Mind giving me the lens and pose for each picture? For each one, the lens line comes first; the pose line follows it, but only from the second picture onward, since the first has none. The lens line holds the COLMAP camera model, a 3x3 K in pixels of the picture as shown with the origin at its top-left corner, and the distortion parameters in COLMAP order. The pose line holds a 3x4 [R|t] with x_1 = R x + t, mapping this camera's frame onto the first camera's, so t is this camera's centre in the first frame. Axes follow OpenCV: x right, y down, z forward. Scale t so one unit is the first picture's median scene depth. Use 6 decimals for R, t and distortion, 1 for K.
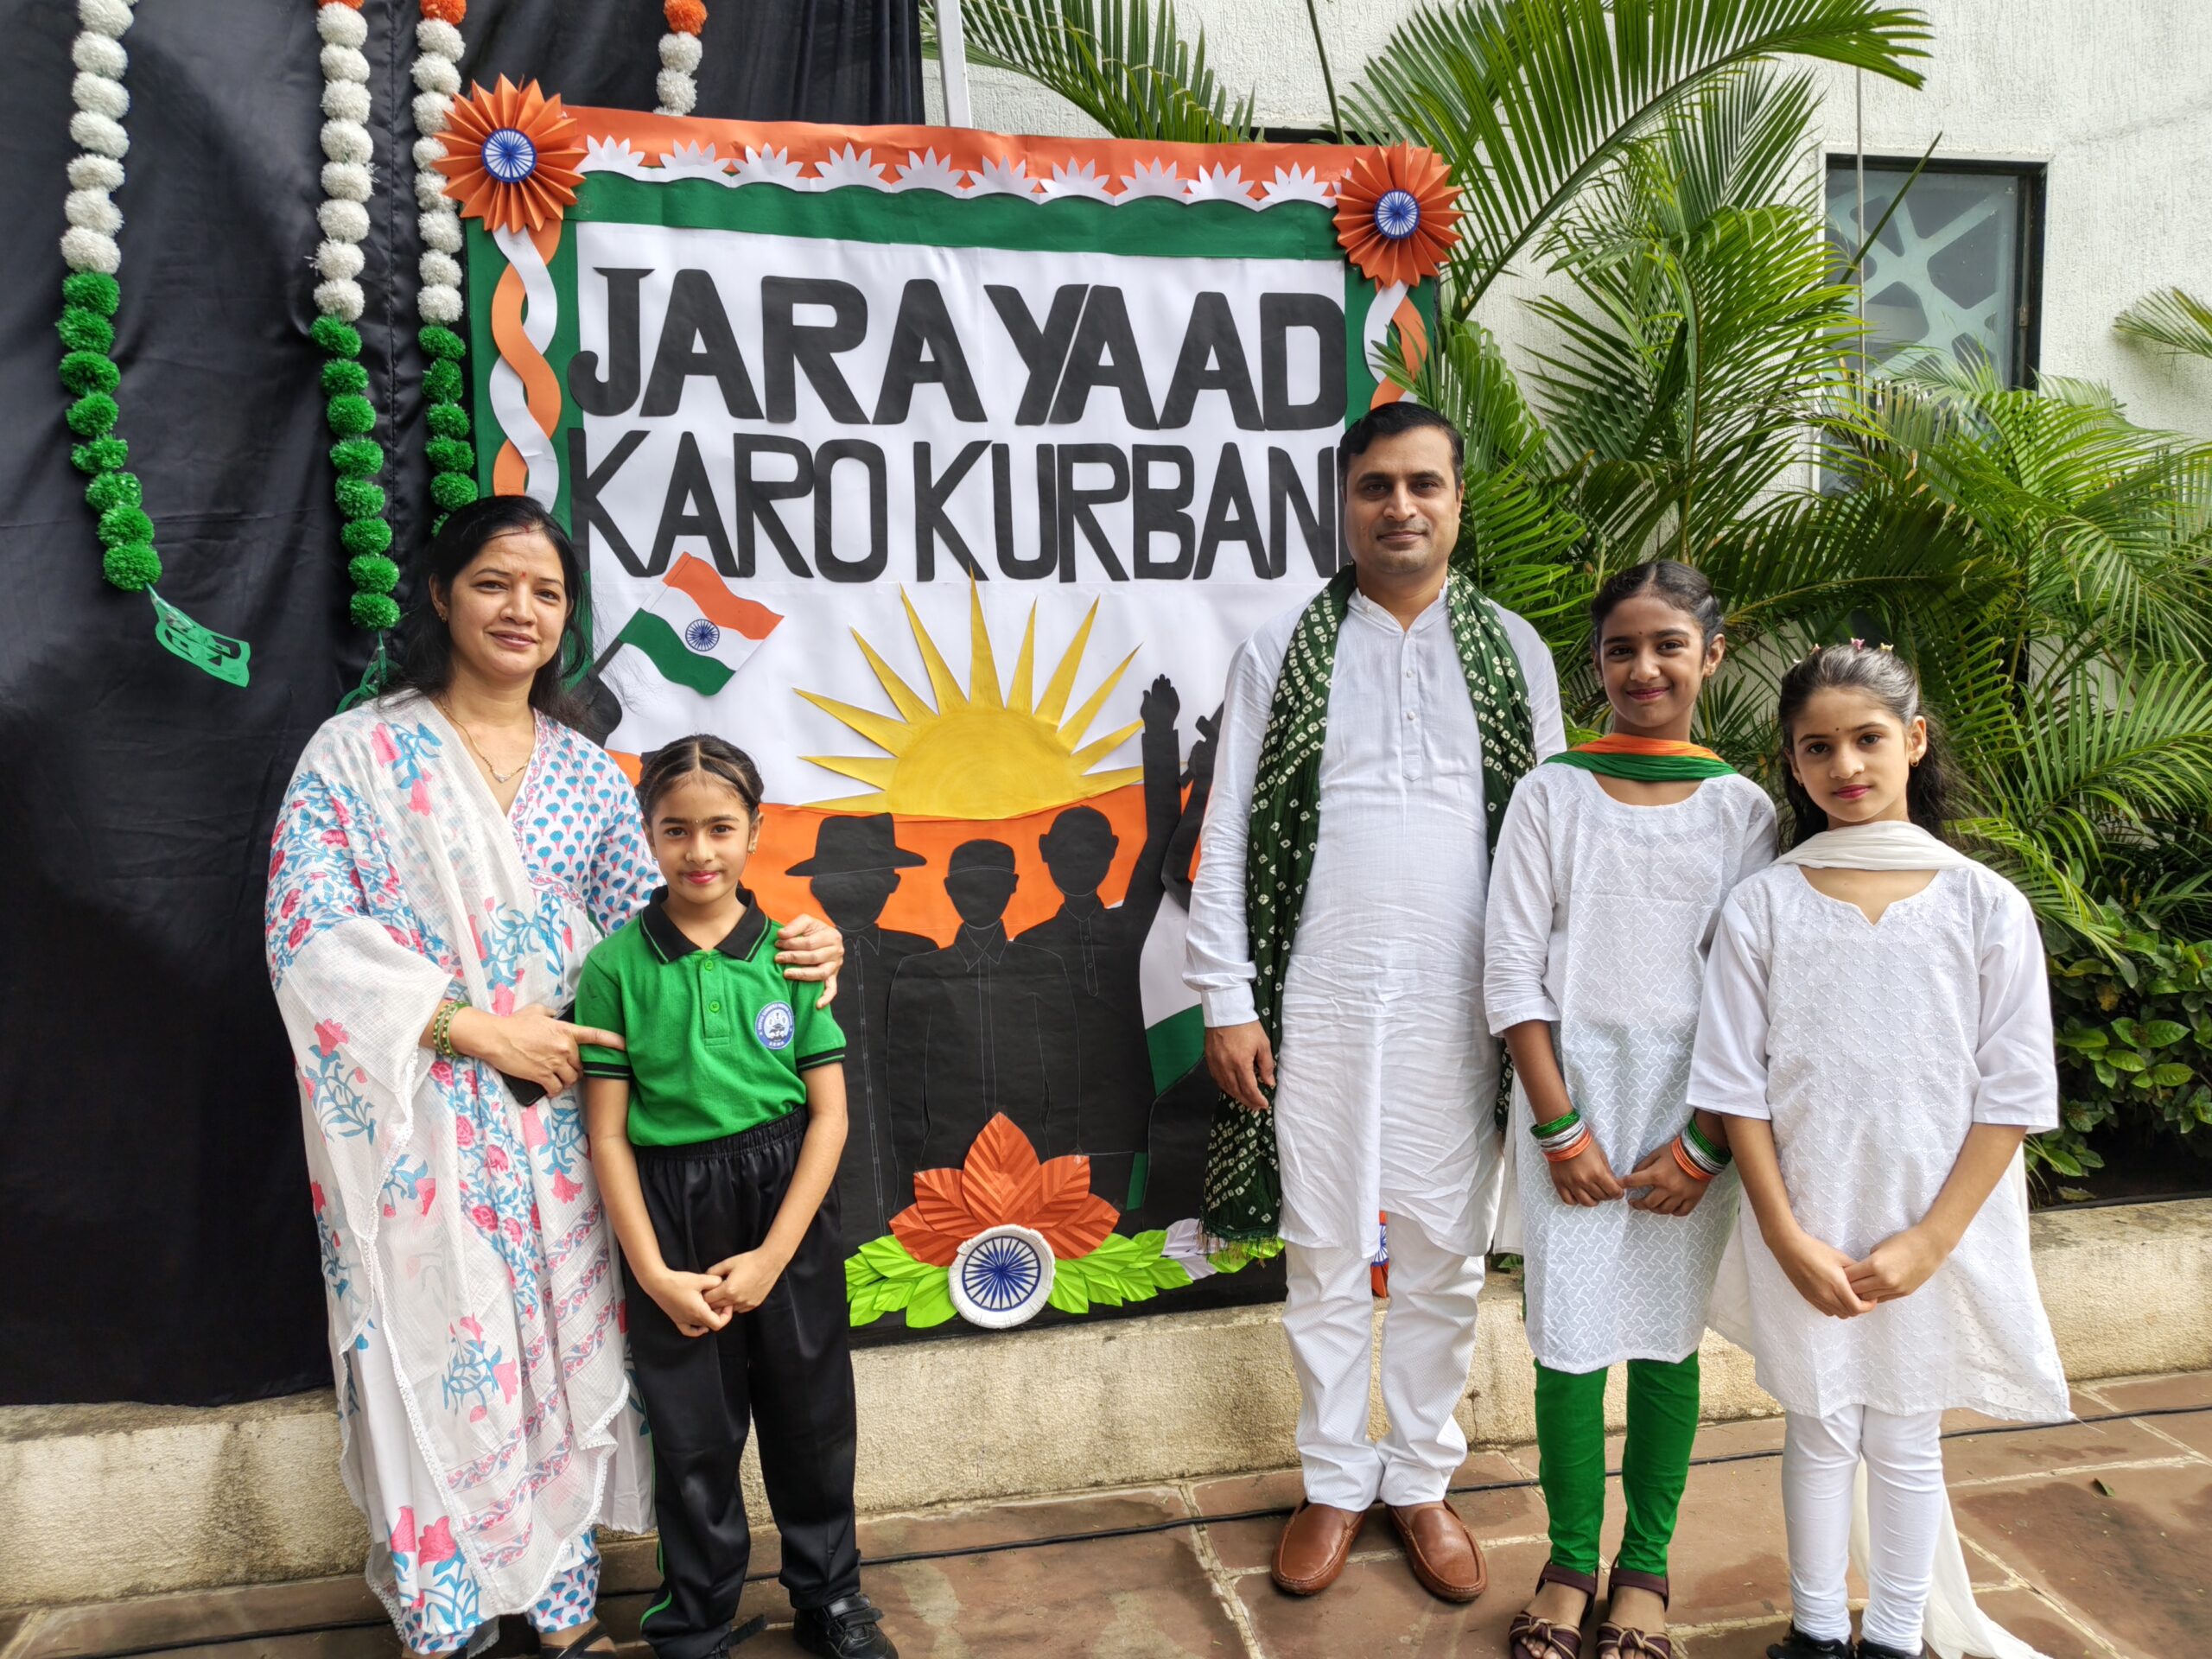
lens RADIAL K [[1638.0, 0, 1131.2], [0, 1638.0, 850.4], [0, 0, 1]] dist [0.046812, -0.052656]
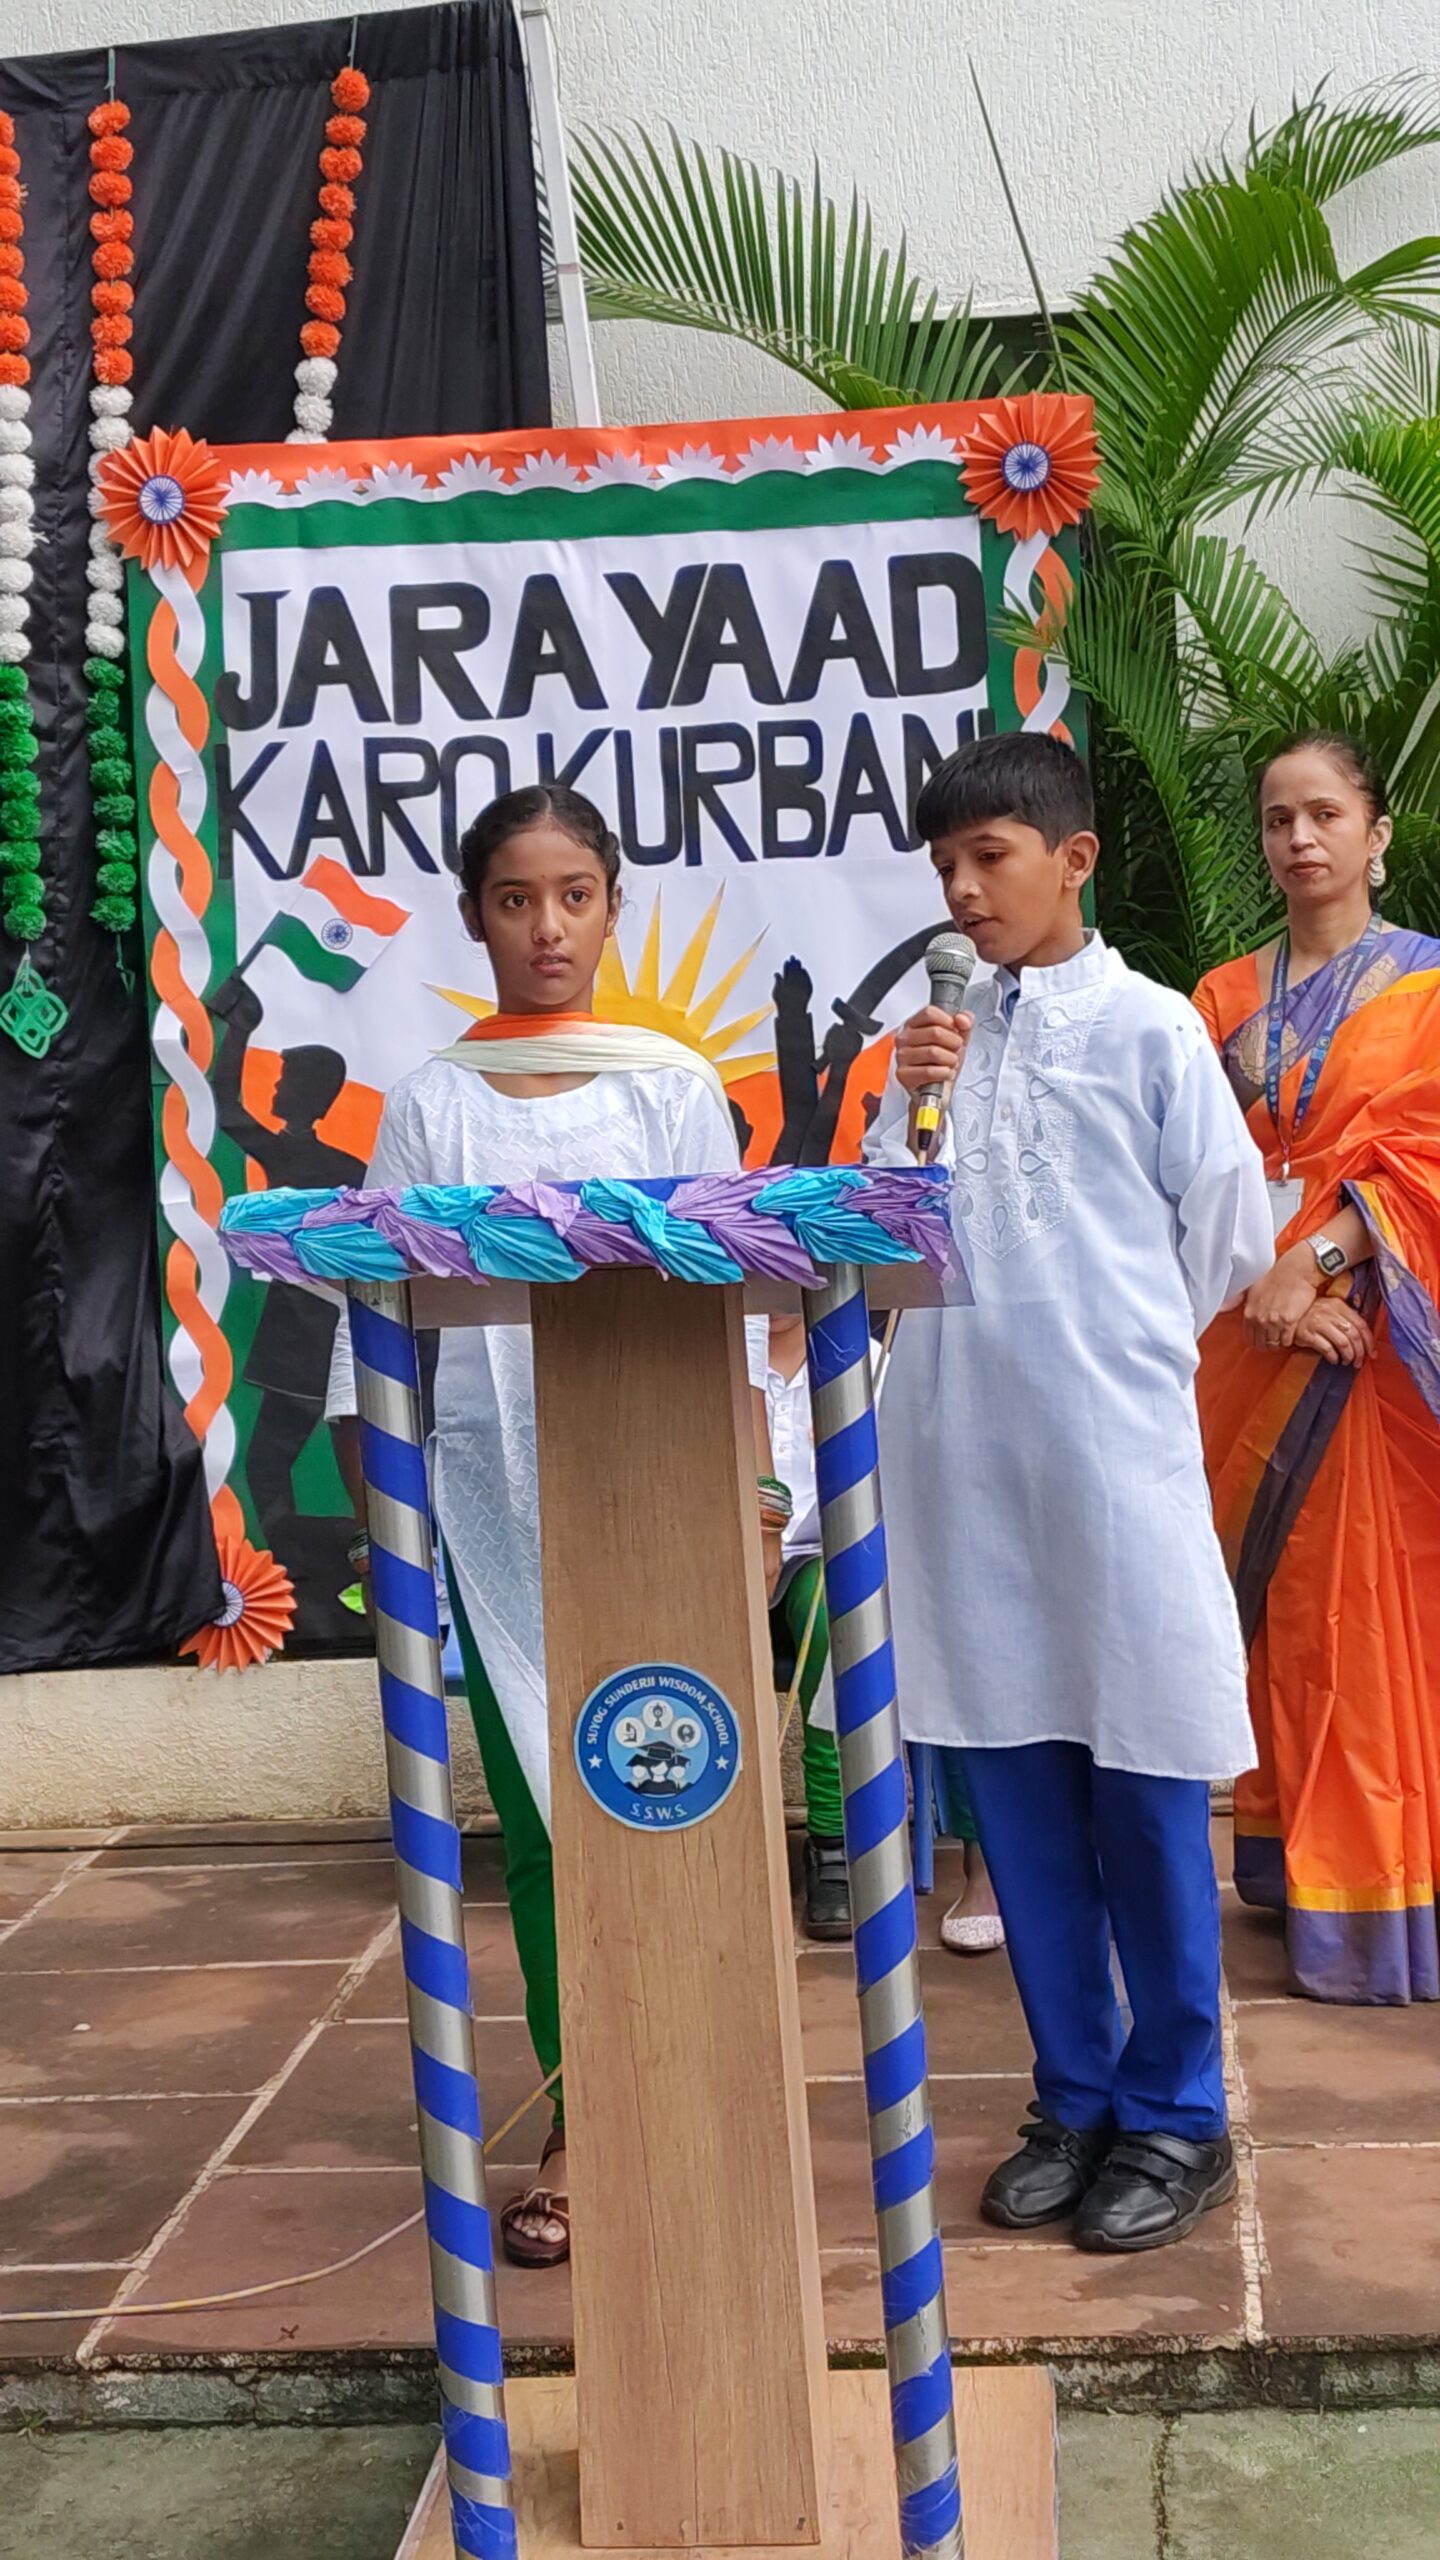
lens RADIAL K [[3595.5, 0, 707.5], [0, 3595.5, 1287.1], [0, 0, 1]] dist [0.006494, 0.000000]
pose [[0.960199, -0.010336, -0.279124, 0.575096], [0.004572, 0.999763, -0.021294, 0.135872], [0.279278, 0.019171, 0.960019, -1.068626]]
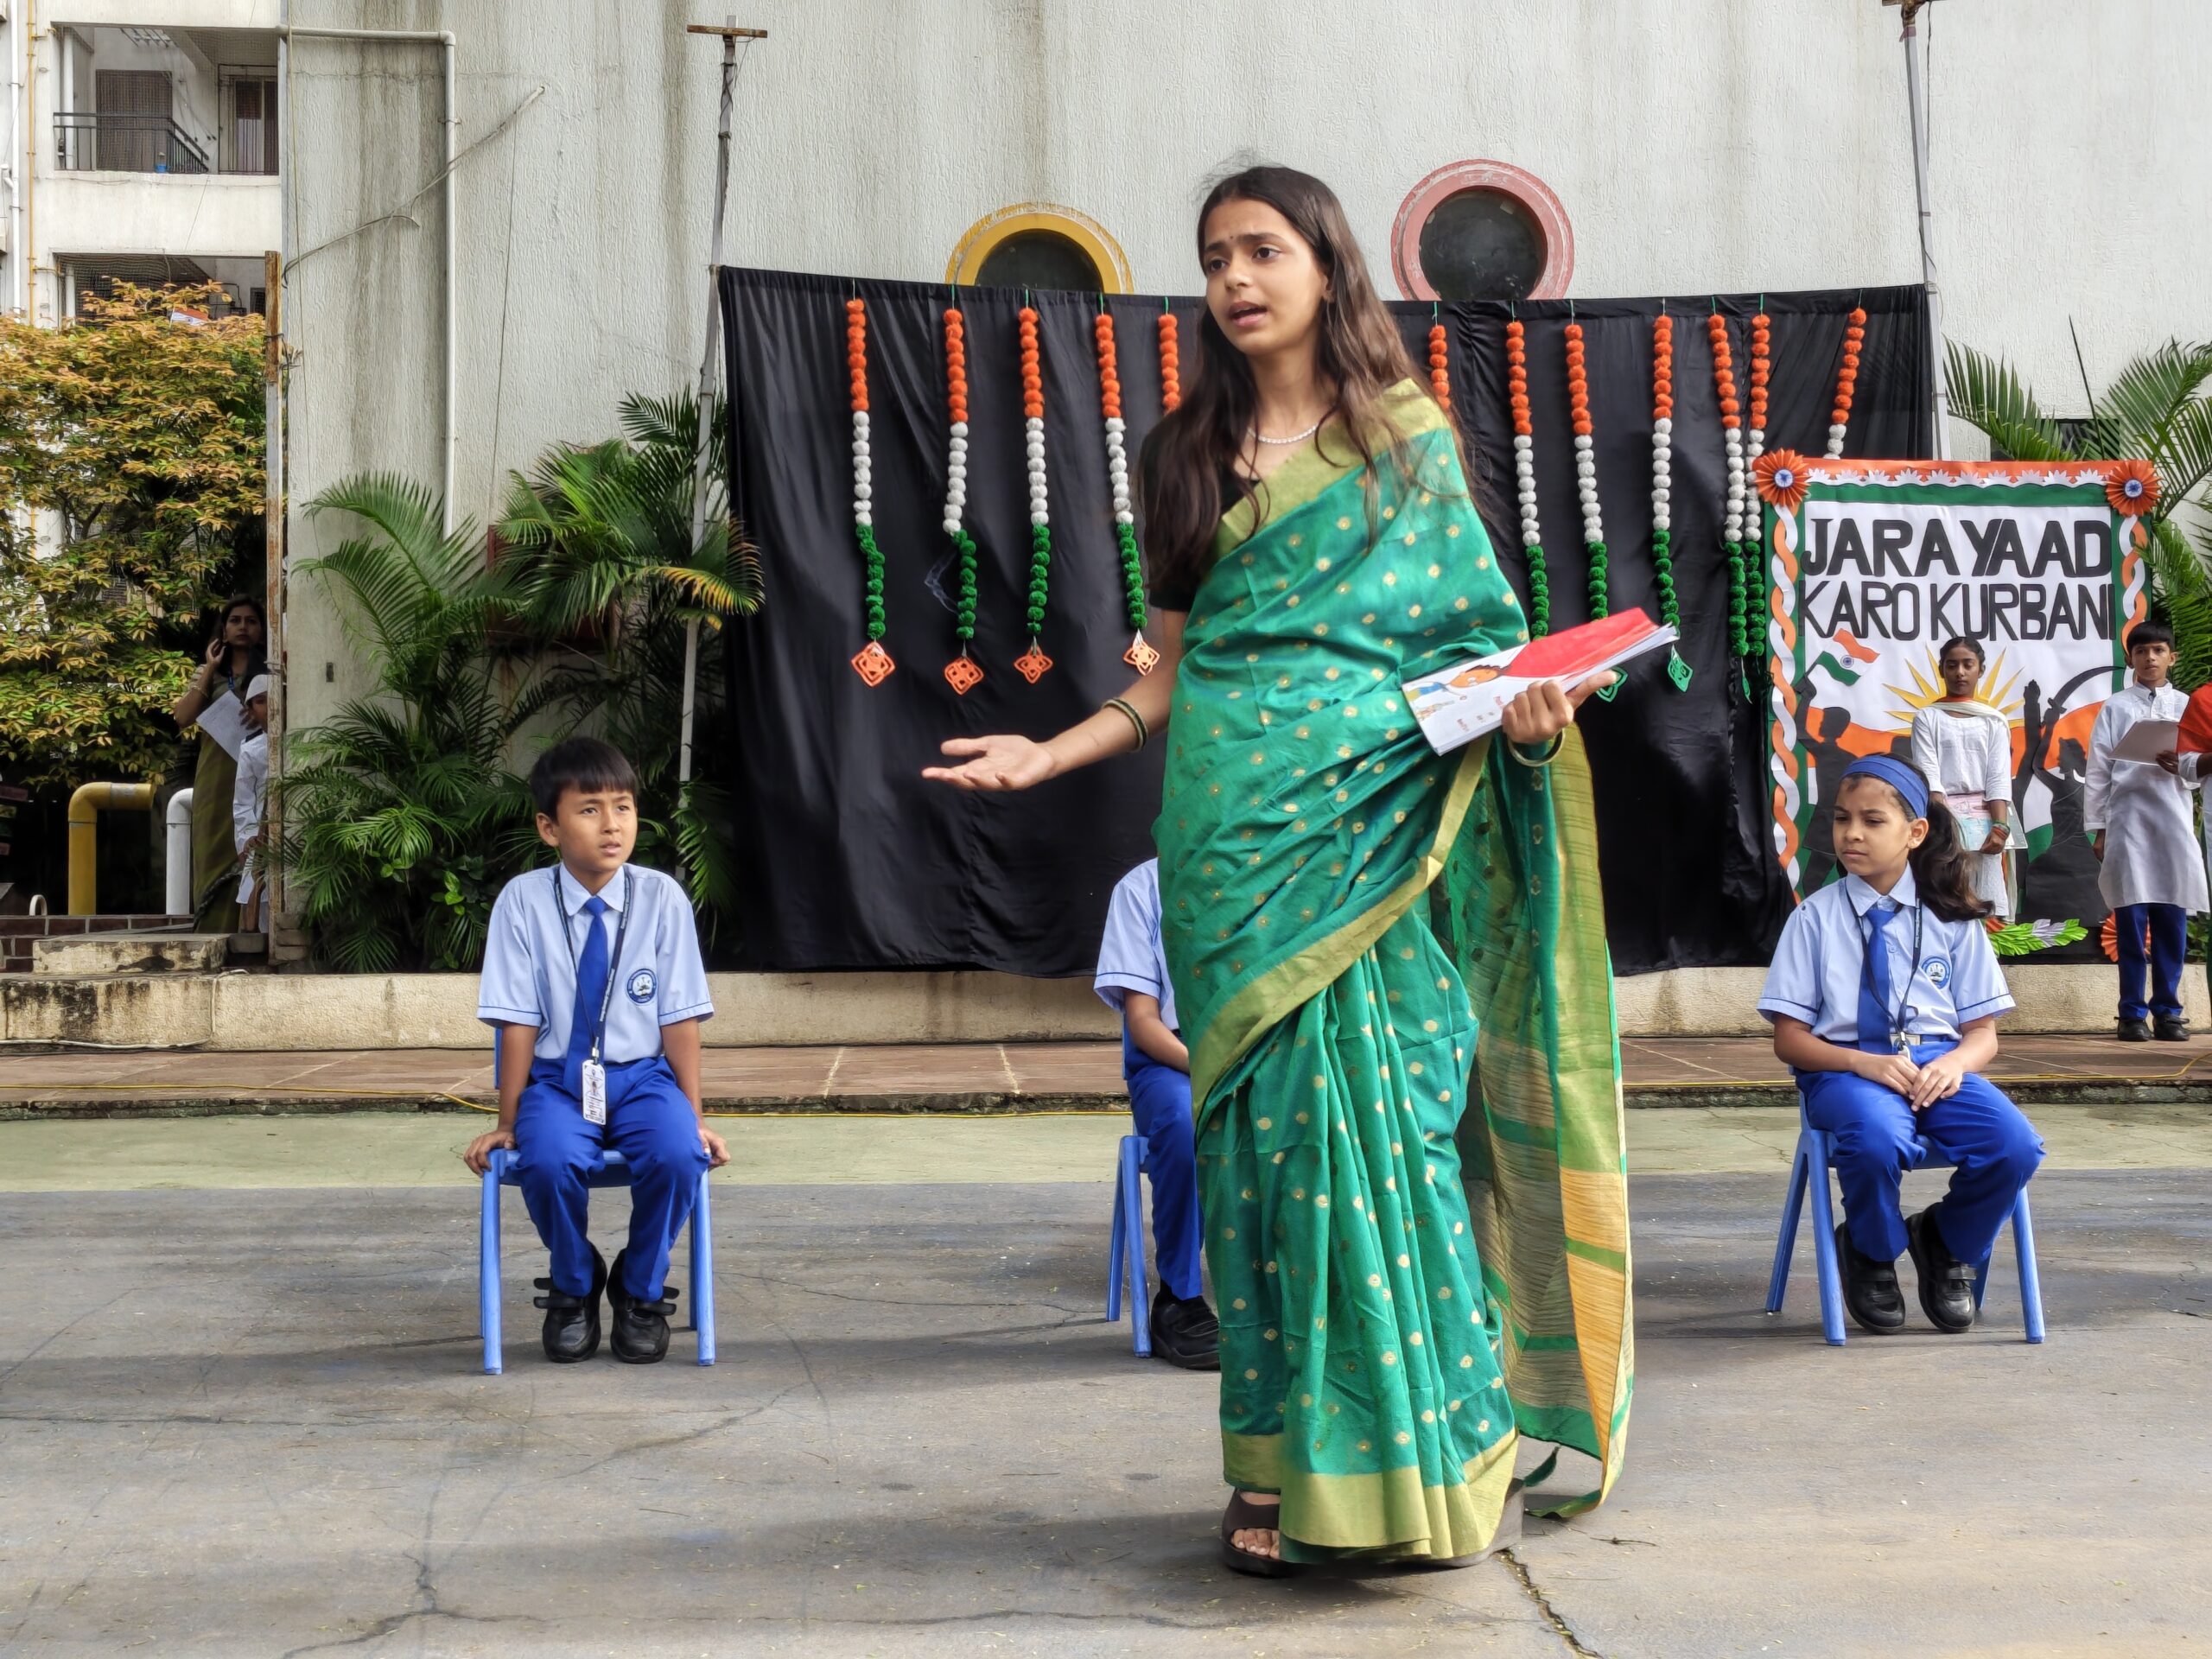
lens RADIAL K [[3097.2, 0, 1132.8], [0, 3097.2, 788.6], [0, 0, 1]] dist [0.009327, 0.000000]
pose [[0.993240, 0.009306, -0.115706, -0.768158], [-0.022948, 0.992851, -0.117134, 0.614449], [0.113789, 0.118998, 0.986353, -3.606949]]
